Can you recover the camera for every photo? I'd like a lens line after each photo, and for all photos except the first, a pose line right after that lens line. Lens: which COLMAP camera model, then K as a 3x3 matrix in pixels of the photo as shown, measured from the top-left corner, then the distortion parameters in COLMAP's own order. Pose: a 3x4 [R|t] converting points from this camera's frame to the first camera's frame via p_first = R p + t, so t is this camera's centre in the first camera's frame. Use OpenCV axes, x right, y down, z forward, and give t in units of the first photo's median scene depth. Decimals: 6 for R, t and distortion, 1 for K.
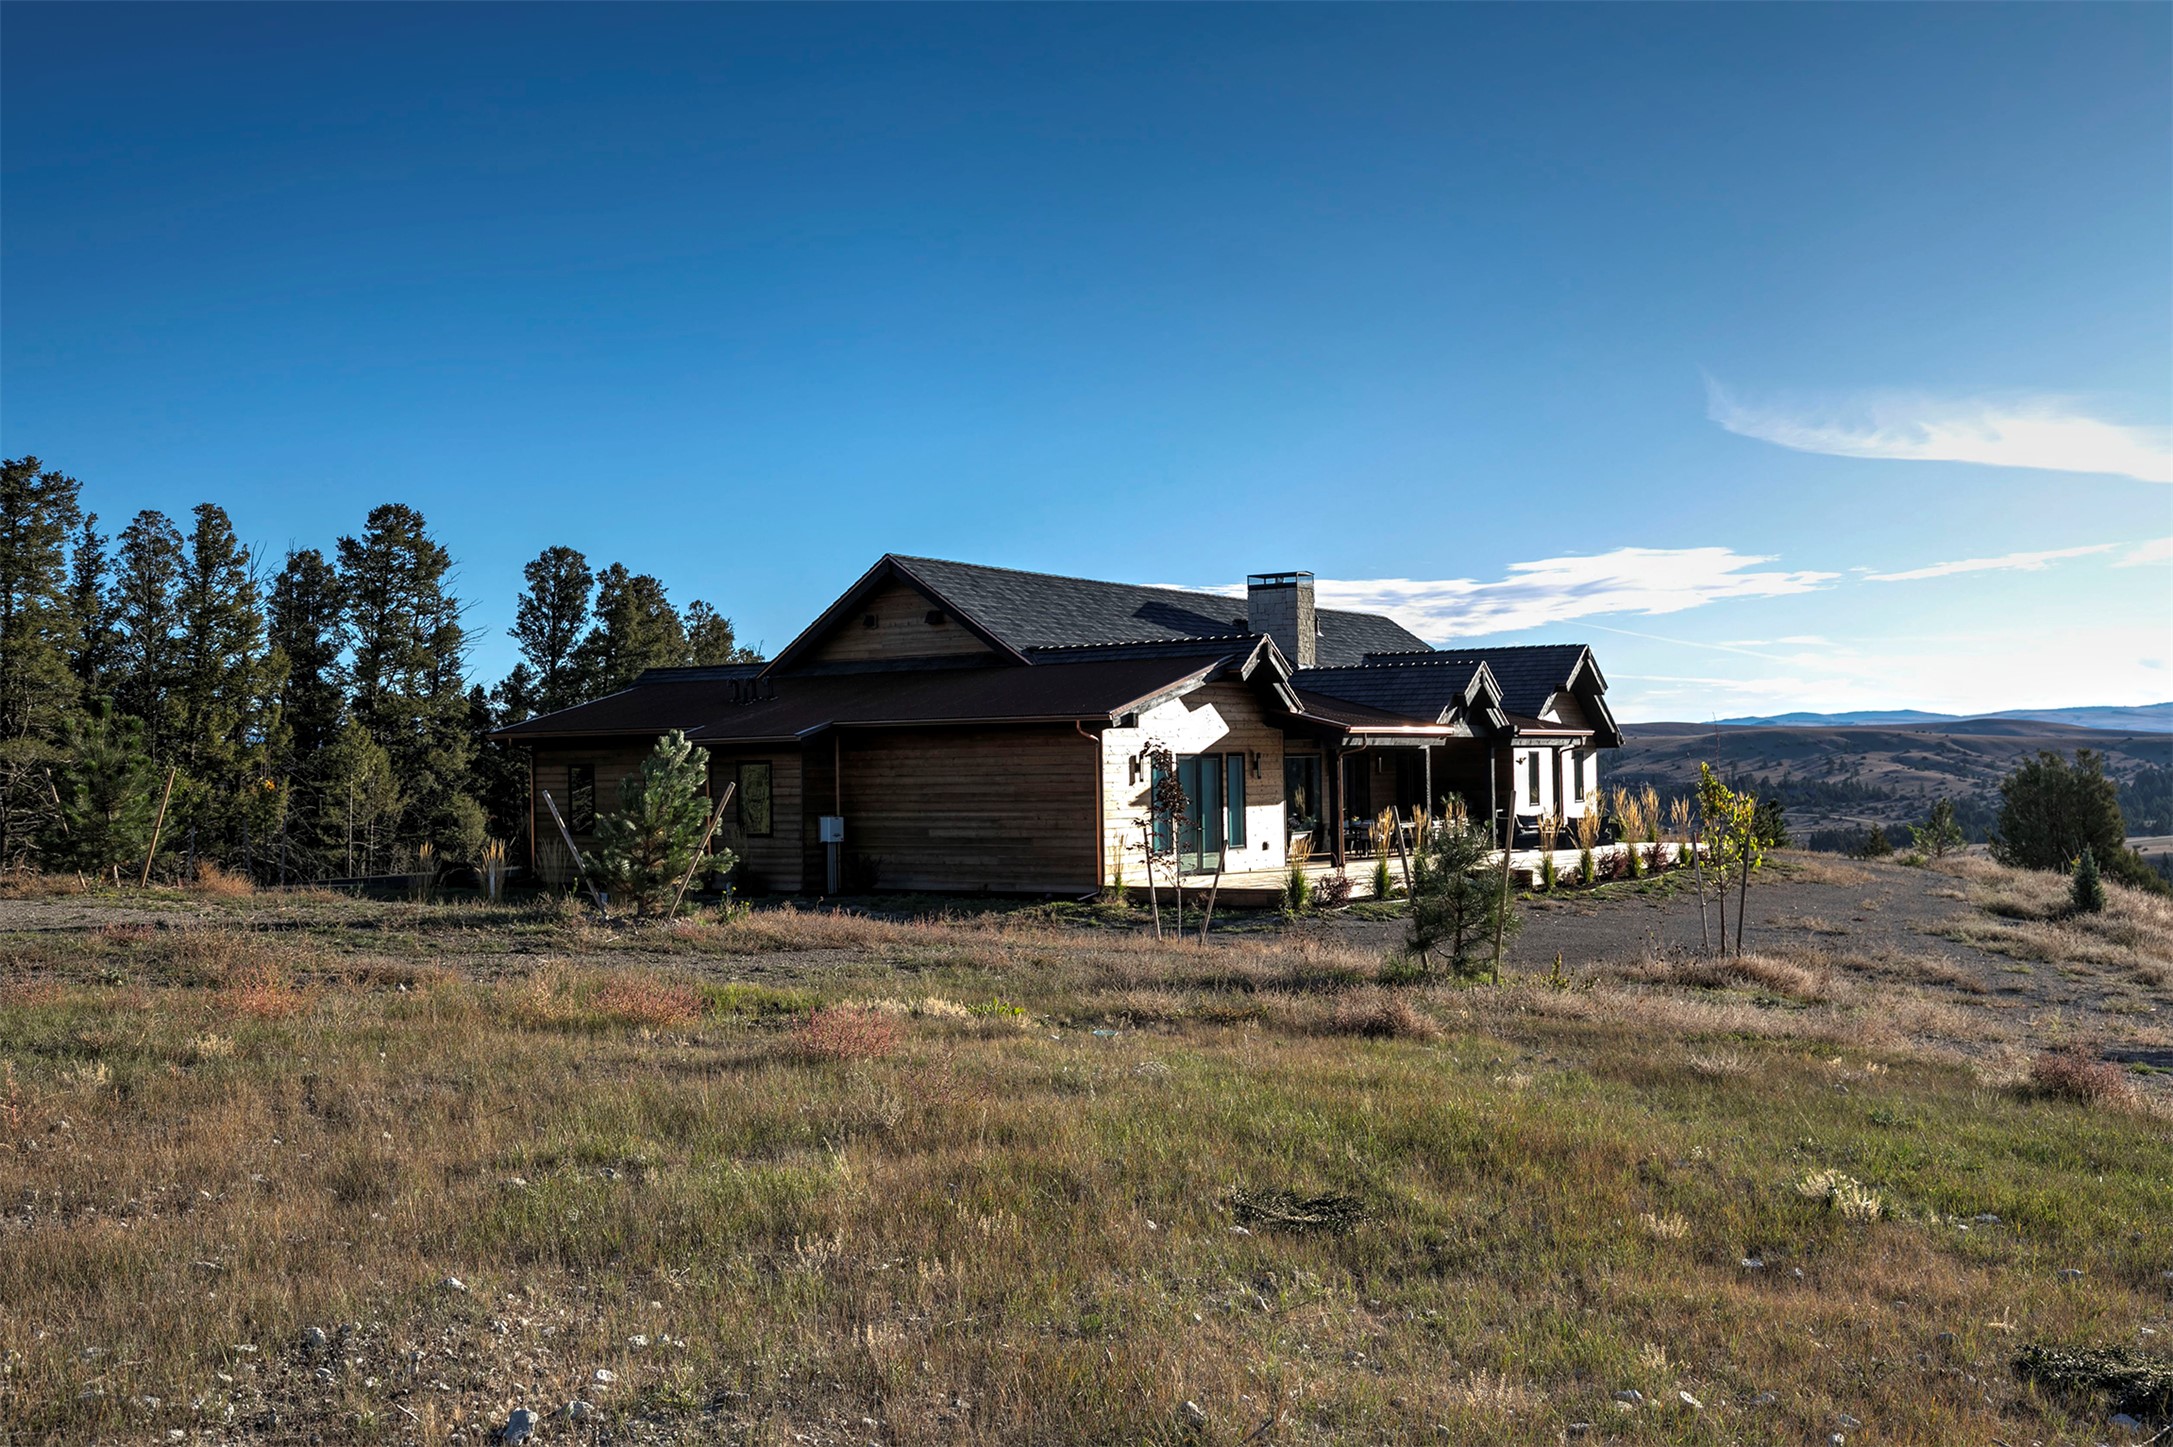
lens RADIAL K [[2109.3, 0, 1086.5], [0, 2109.3, 723.5], [0, 0, 1]] dist [0.007569, -0.000675]
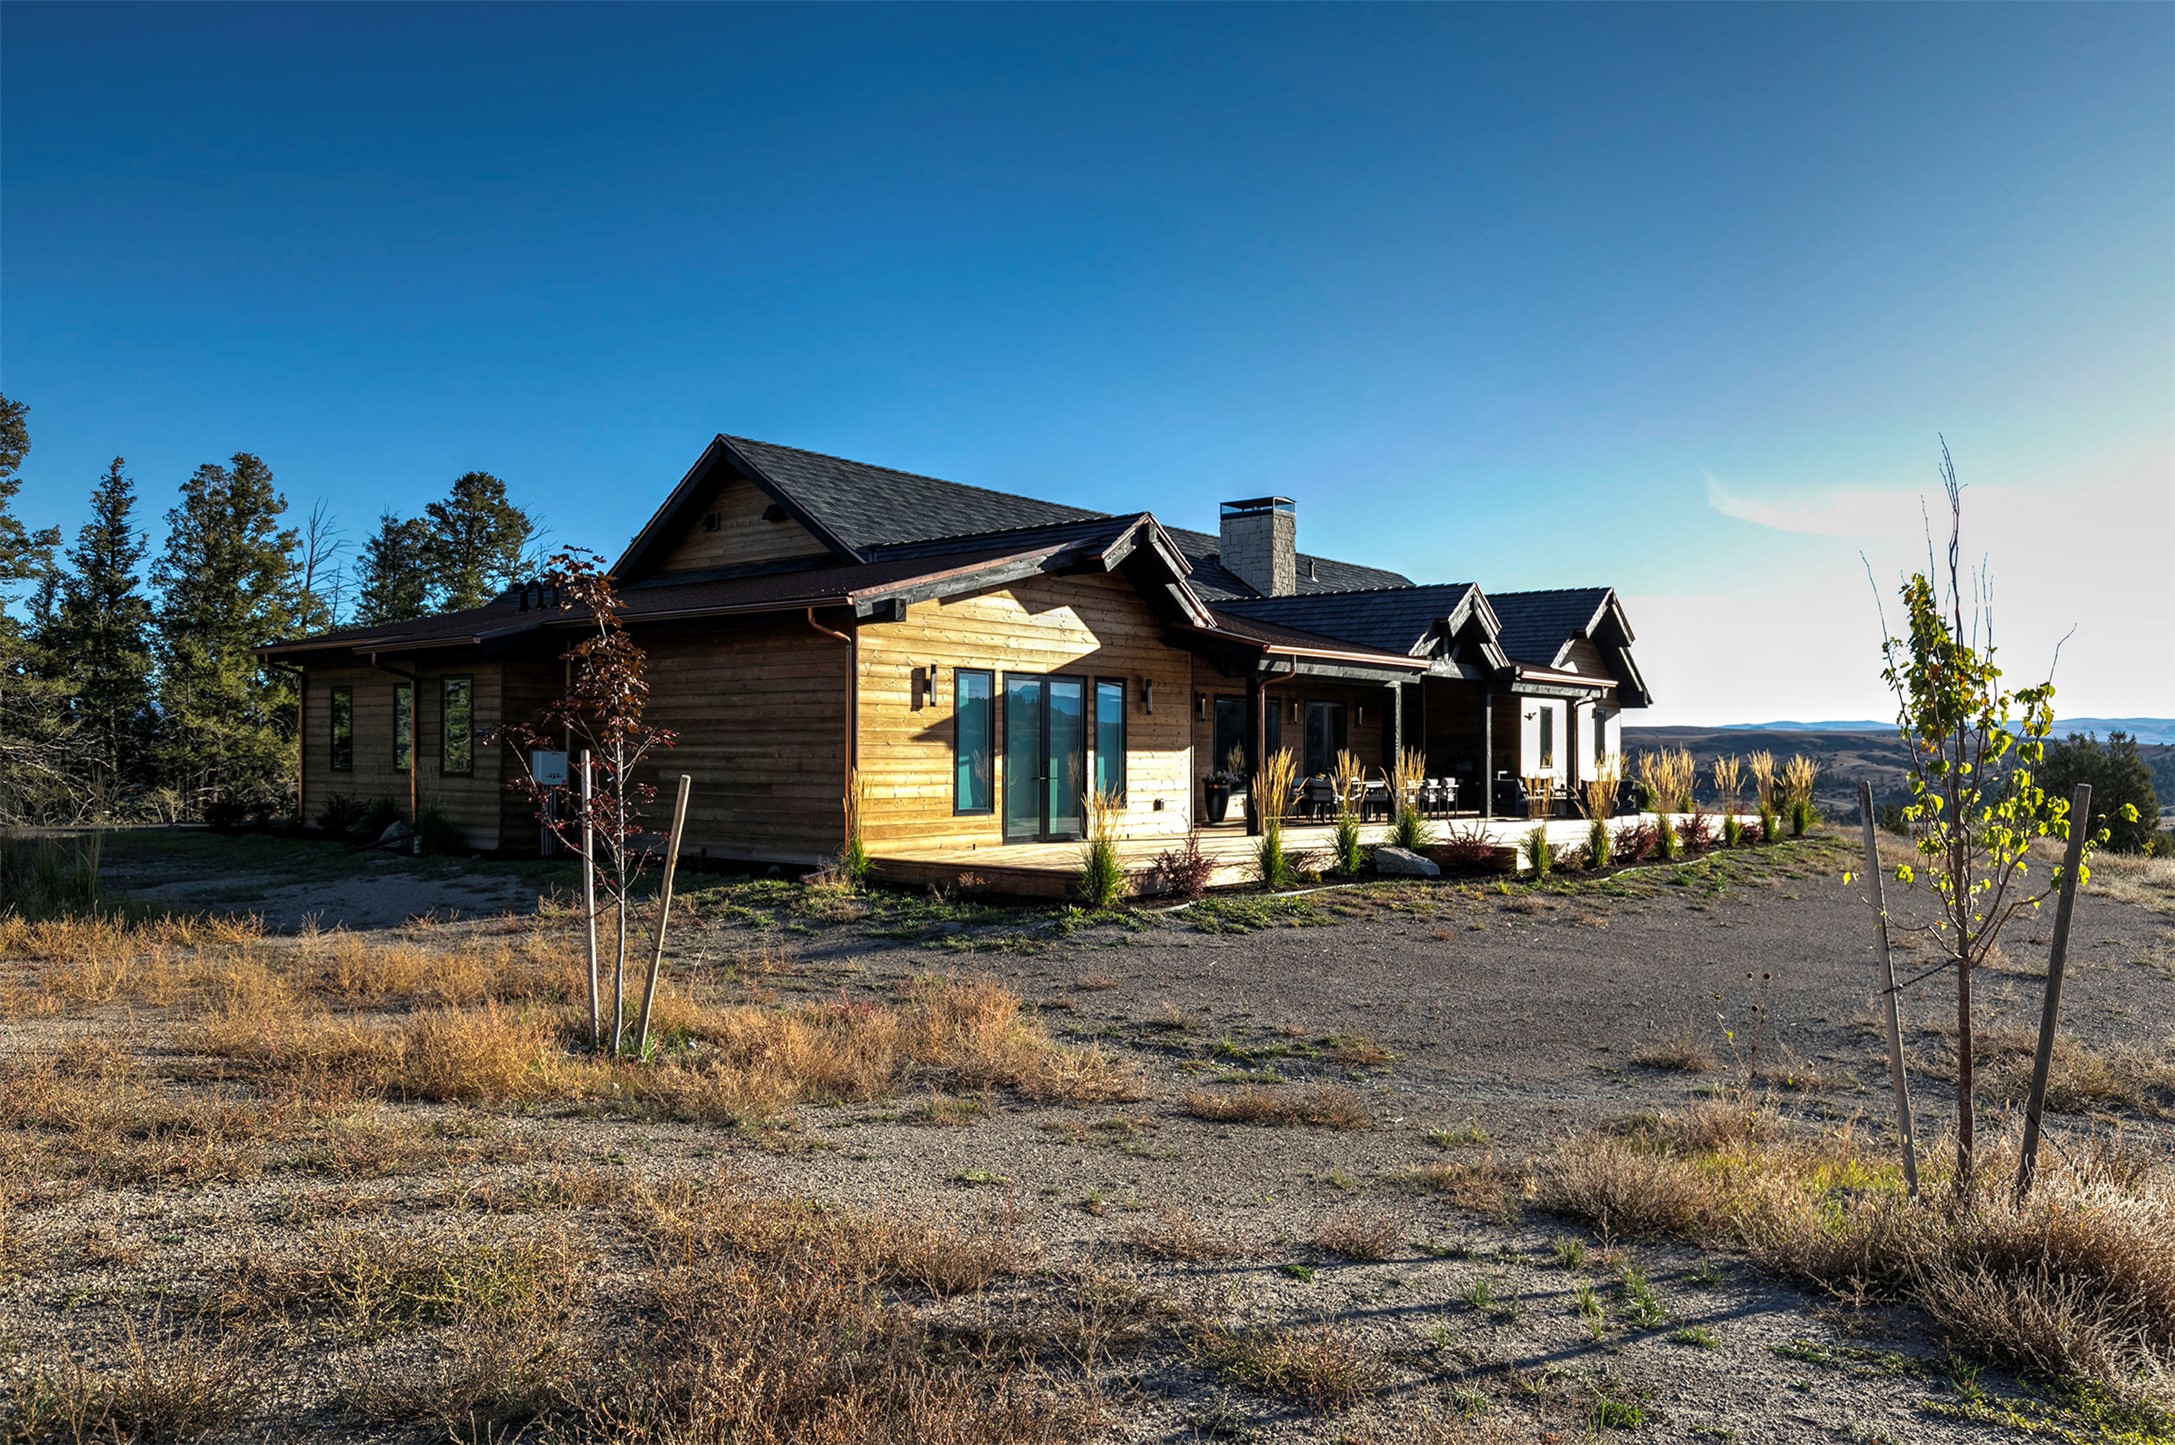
lens RADIAL K [[1513.9, 0, 1088.0], [0, 1513.9, 726.5], [0, 0, 1]] dist [-0.003873, -0.000115]
pose [[0.994296, 0.018235, -0.105086, 0.114065], [-0.017672, 0.999824, 0.006289, 0.026842], [0.105182, -0.004396, 0.994443, 0.455702]]
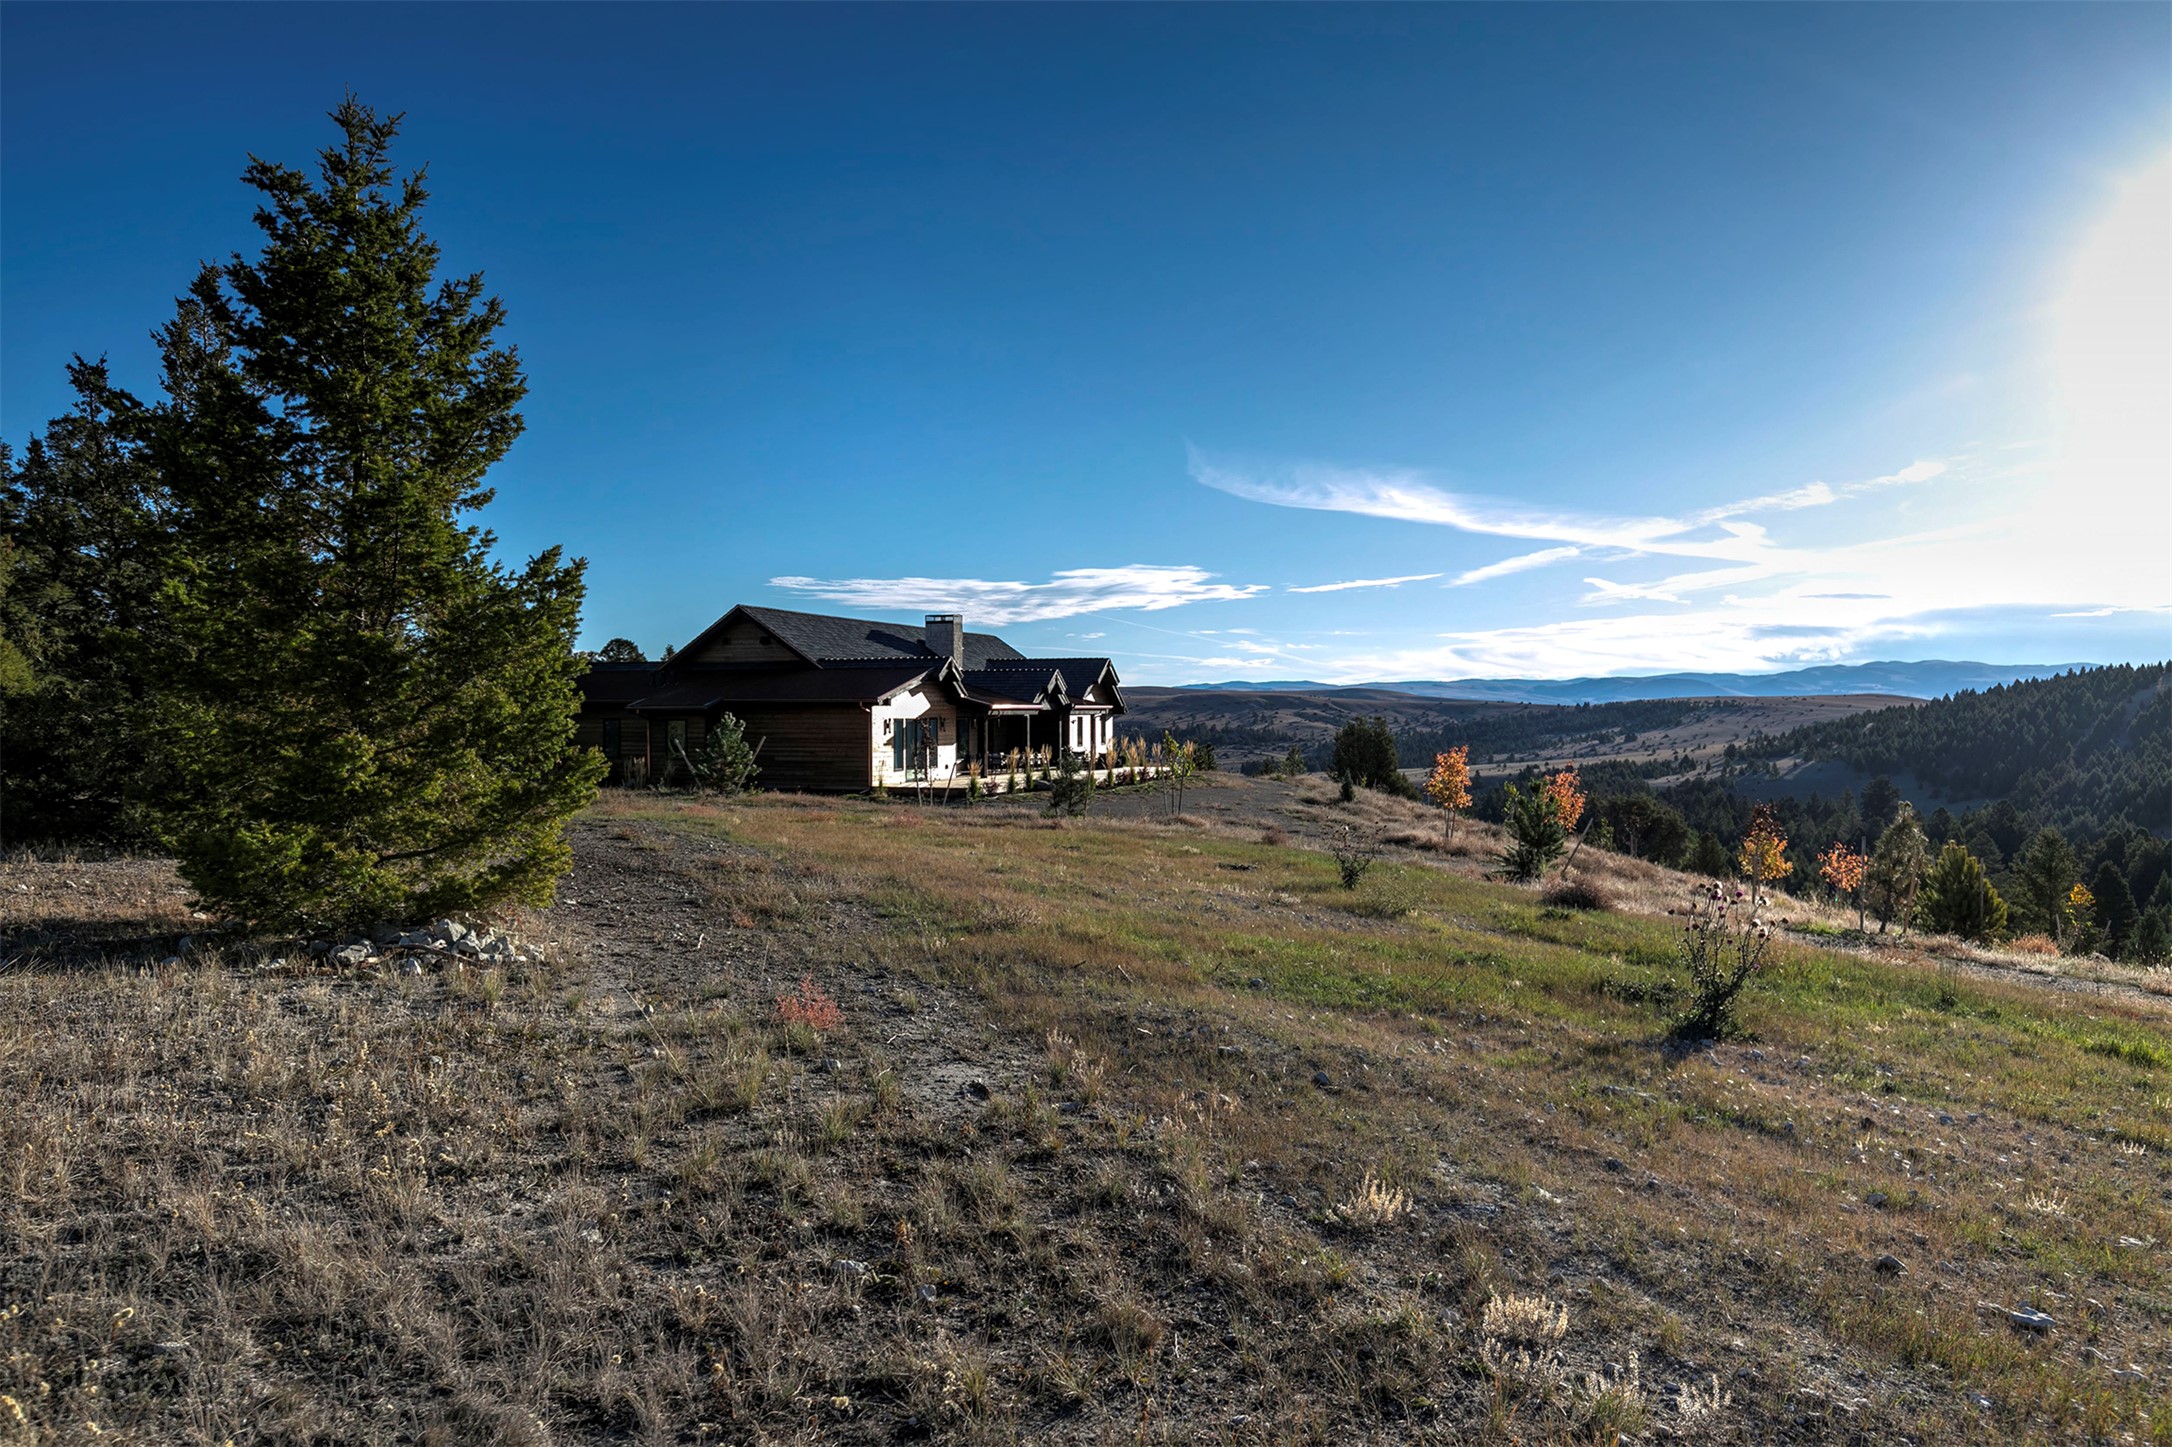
lens RADIAL K [[1511.8, 0, 1086.5], [0, 1511.8, 727.5], [0, 0, 1]] dist [-0.003873, -0.000115]
pose [[0.974304, 0.012914, 0.224868, -0.097936], [-0.019669, 0.999419, 0.027826, -0.017583], [-0.224378, -0.031534, 0.973992, -0.351470]]
